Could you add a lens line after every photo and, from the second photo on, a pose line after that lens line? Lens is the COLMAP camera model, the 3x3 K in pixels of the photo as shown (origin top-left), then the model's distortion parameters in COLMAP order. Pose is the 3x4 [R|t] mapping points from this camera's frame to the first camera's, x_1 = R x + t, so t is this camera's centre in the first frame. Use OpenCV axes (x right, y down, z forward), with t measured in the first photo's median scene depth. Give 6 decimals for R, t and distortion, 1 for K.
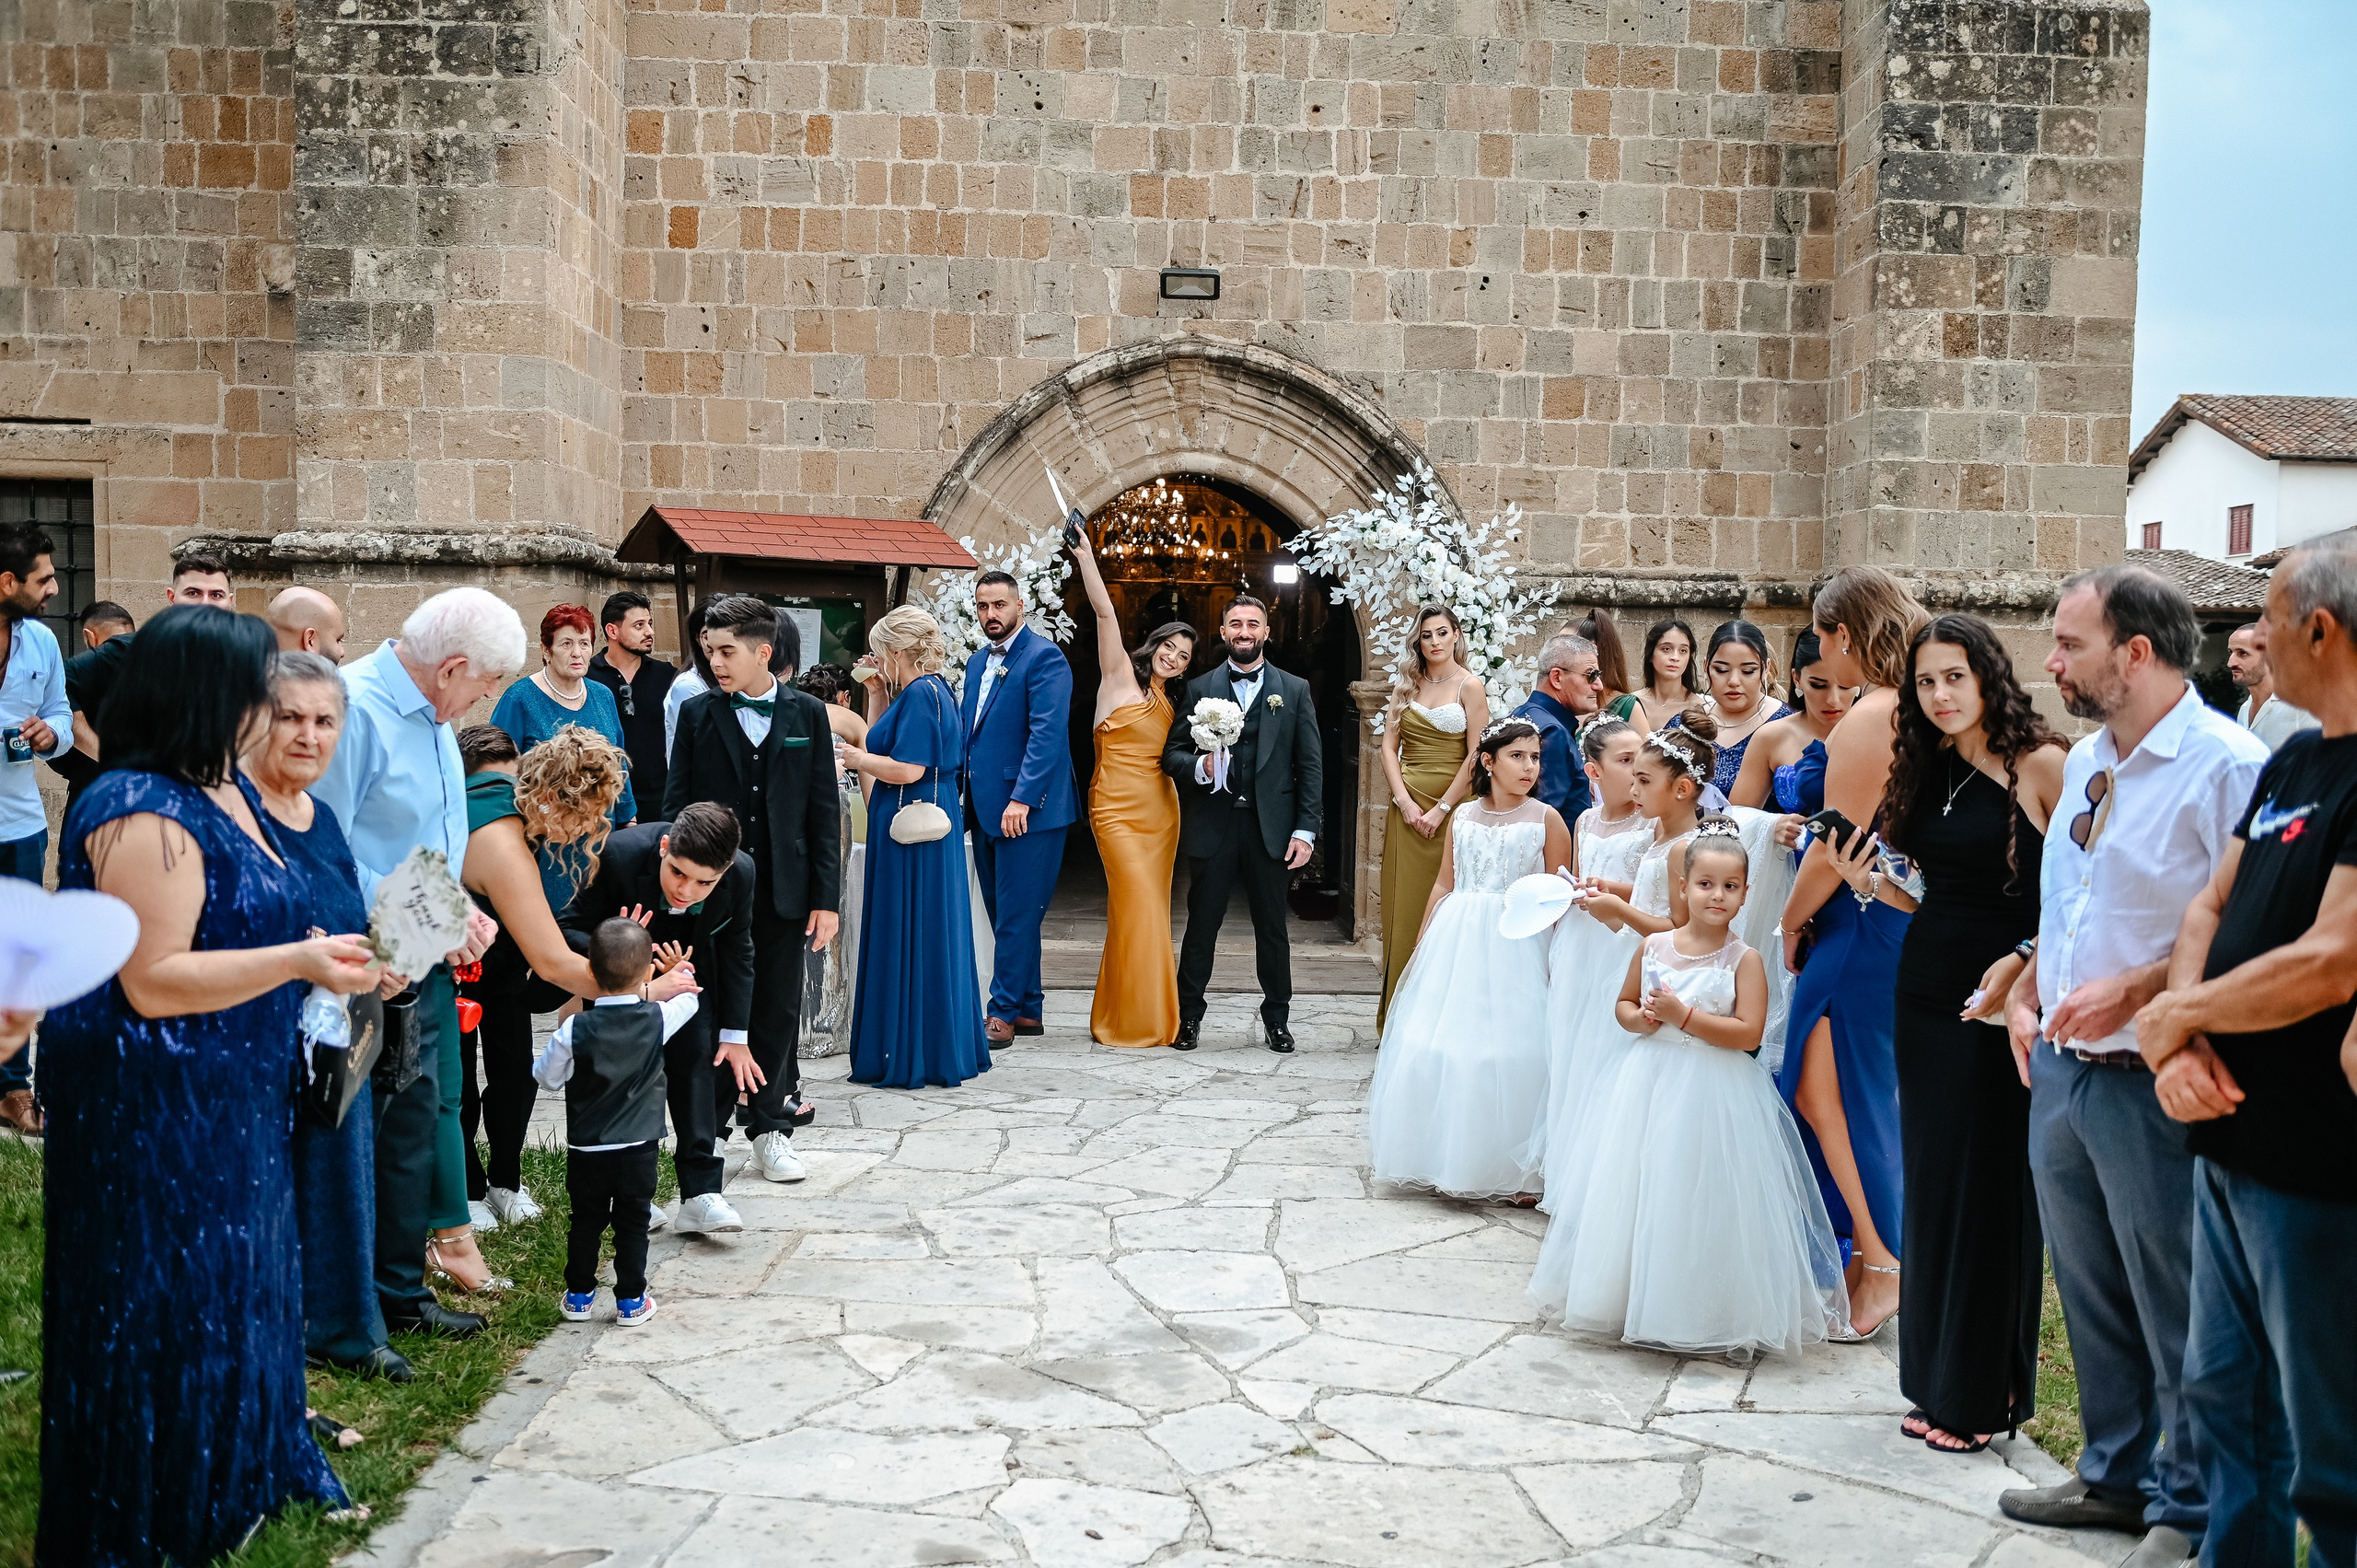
lens RADIAL K [[2295.3, 0, 1178.5], [0, 2295.3, 784.0], [0, 0, 1]] dist [0.001156, -0.000100]
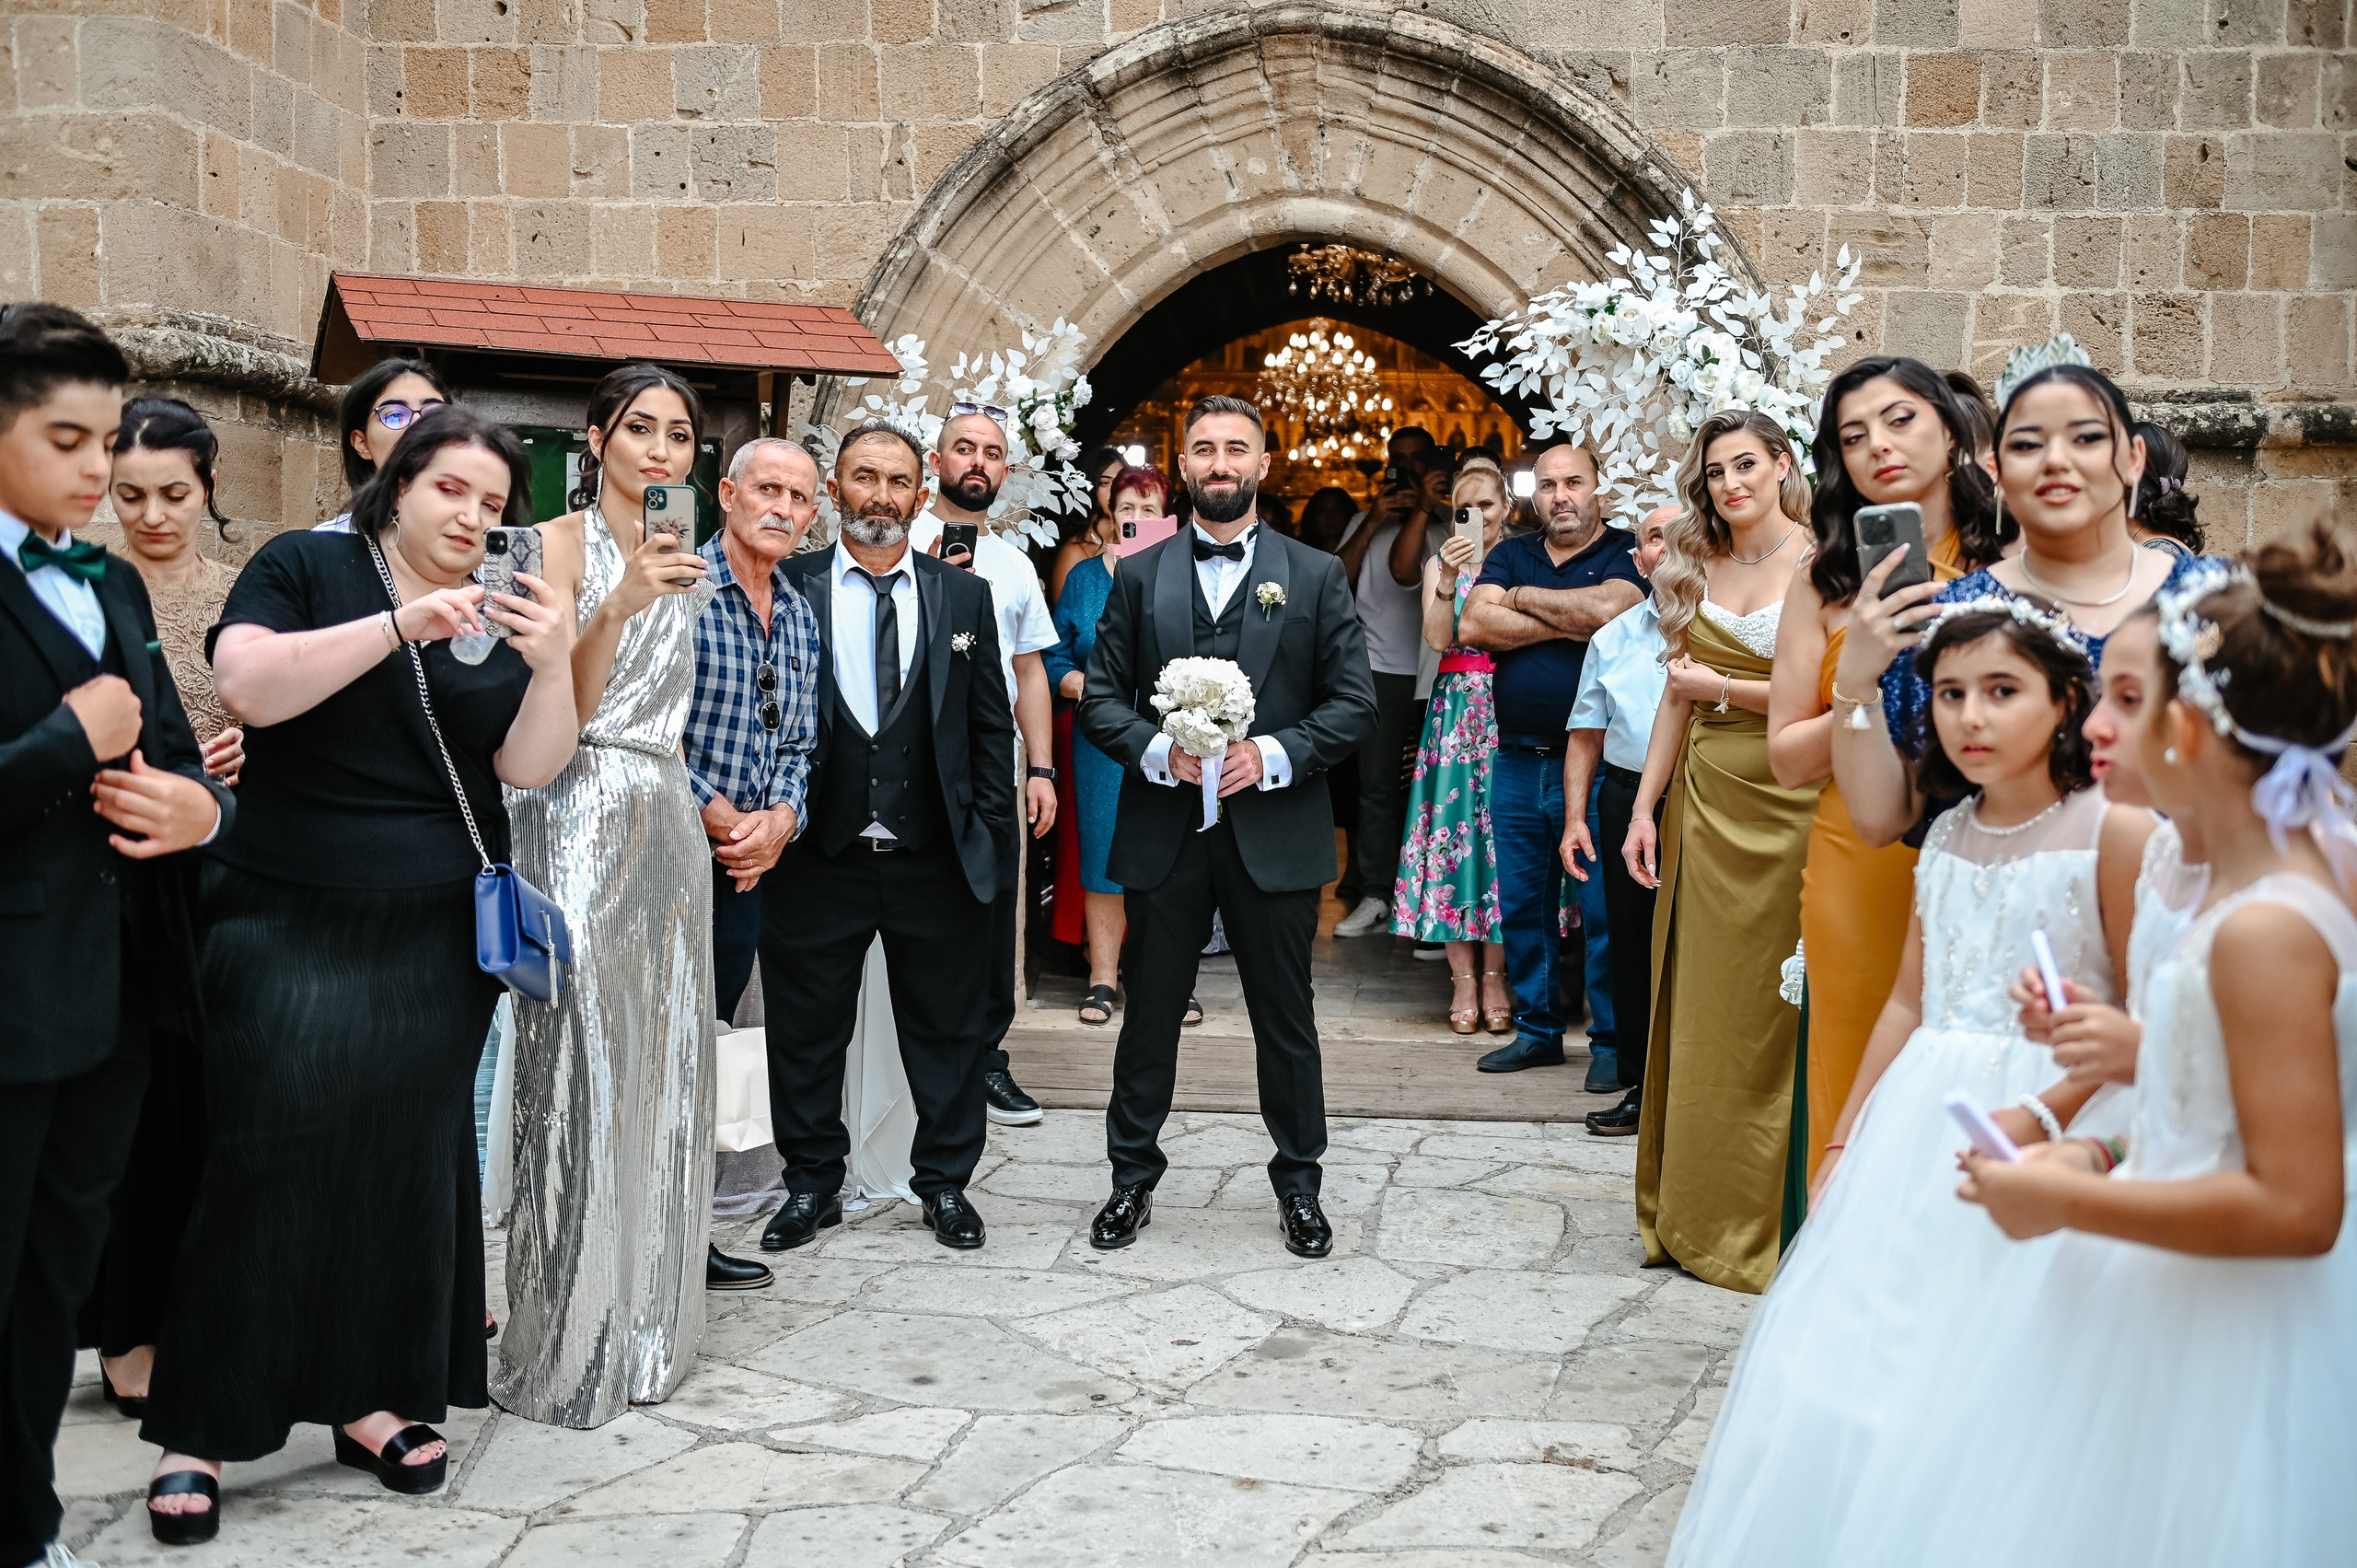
lens RADIAL K [[2706.8, 0, 1178.5], [0, 2706.8, 784.0], [0, 0, 1]] dist [-0.010283, 0.013604]
pose [[0.996127, -0.001428, -0.087919, 0.035135], [0.002437, 0.999932, 0.011370, -0.000725], [0.087897, -0.011540, 0.996063, 0.300354]]
